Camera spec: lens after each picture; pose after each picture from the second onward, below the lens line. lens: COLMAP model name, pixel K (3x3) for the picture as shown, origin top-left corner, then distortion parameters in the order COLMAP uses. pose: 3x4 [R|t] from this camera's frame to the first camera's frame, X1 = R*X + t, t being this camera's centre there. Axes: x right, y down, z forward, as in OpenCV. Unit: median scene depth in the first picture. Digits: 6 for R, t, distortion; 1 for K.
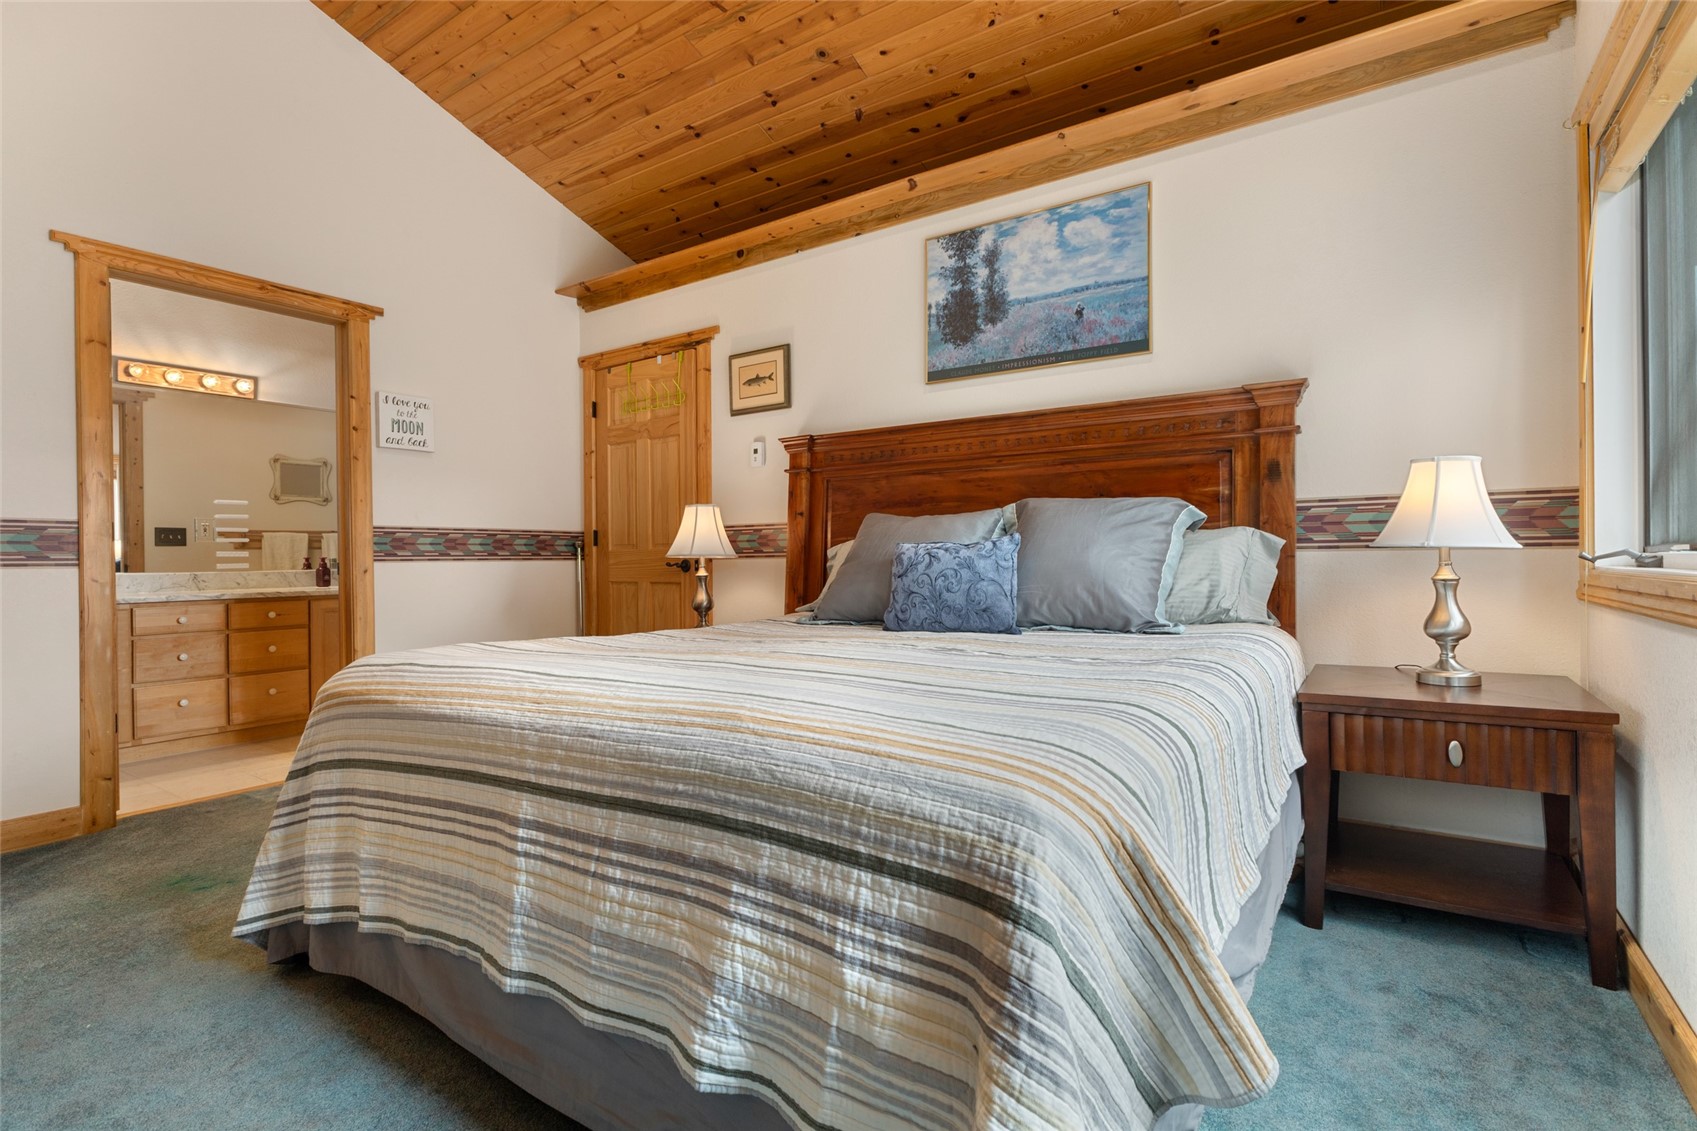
lens RADIAL K [[799.3, 0, 851.6], [0, 799.3, 561.3], [0, 0, 1]] dist [-0.005242, -0.002221]
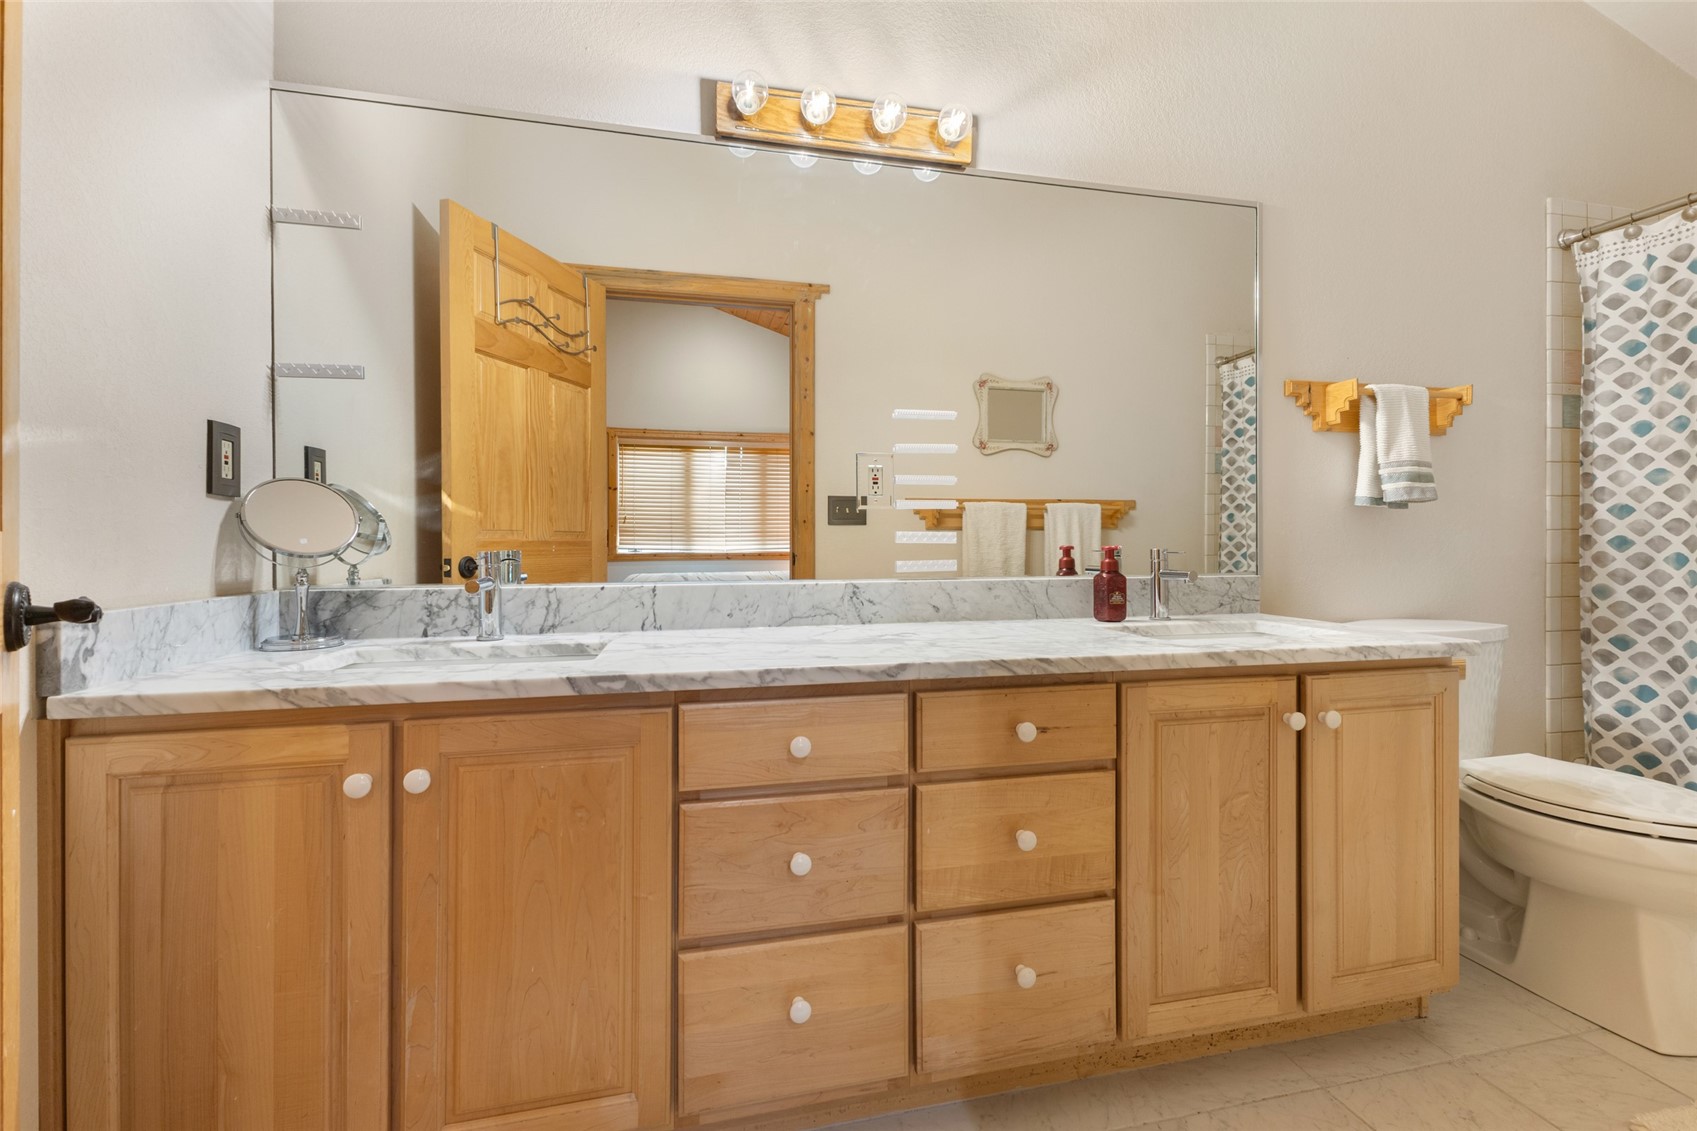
lens RADIAL K [[736.5, 0, 850.0], [0, 736.5, 547.0], [0, 0, 1]] dist [0.011956, -0.002303]
pose [[0.727722, 0.012124, -0.685765, -0.529666], [-0.010192, 0.999925, 0.006863, -0.006636], [0.685797, 0.001995, 0.727790, 0.676034]]
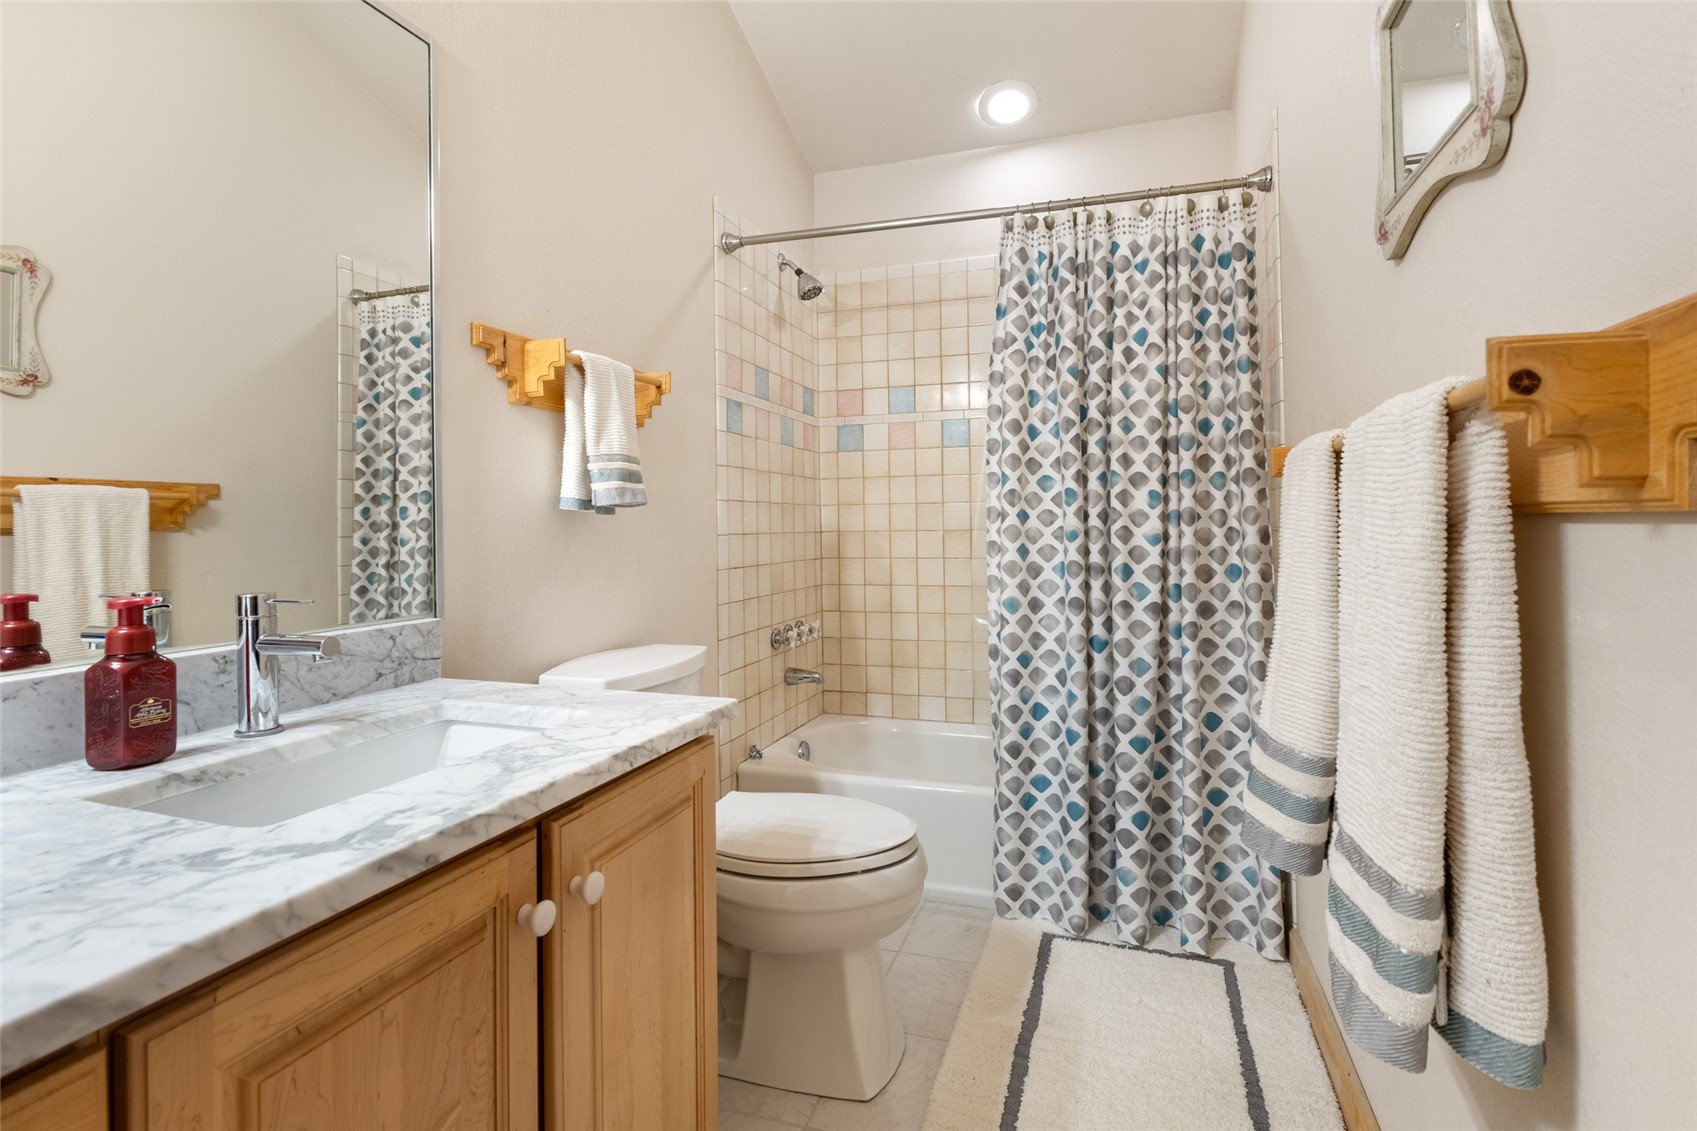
lens RADIAL K [[799.3, 0, 861.1], [0, 799.3, 512.8], [0, 0, 1]] dist [-0.005242, -0.002221]
pose [[0.960461, 0.002093, 0.278405, -0.582255], [0.004333, 0.999738, -0.022465, -0.020950], [-0.278379, 0.022783, 0.960201, 0.821999]]
